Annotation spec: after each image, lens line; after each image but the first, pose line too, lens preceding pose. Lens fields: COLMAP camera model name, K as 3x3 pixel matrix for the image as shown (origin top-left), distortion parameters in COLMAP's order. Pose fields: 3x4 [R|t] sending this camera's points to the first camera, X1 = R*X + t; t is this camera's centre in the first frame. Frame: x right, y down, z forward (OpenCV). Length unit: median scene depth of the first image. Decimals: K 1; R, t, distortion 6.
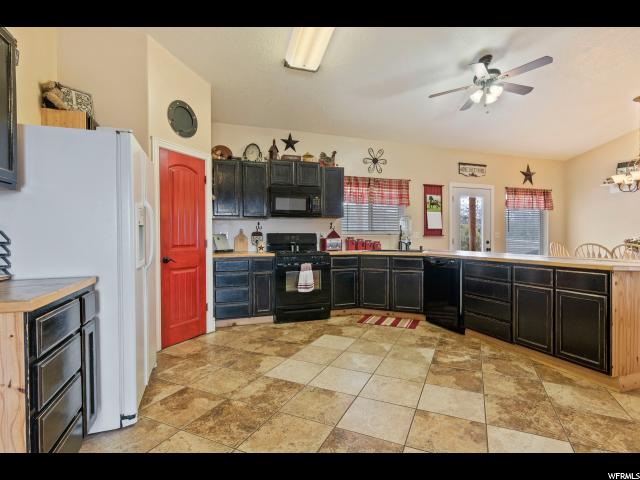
lens RADIAL K [[322.0, 0, 321.1], [0, 322.0, 239.7], [0, 0, 1]] dist [-0.004341, 0.003042]
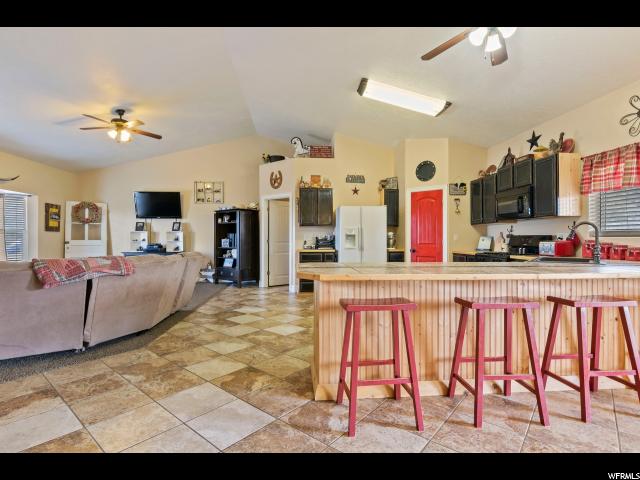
lens RADIAL K [[322.0, 0, 320.5], [0, 322.0, 238.6], [0, 0, 1]] dist [-0.004341, 0.003042]
pose [[-0.254619, 0.005320, -0.967027, 1.018695], [-0.007830, 0.999941, 0.007563, -0.012024], [0.967010, 0.009497, -0.254562, 0.650288]]
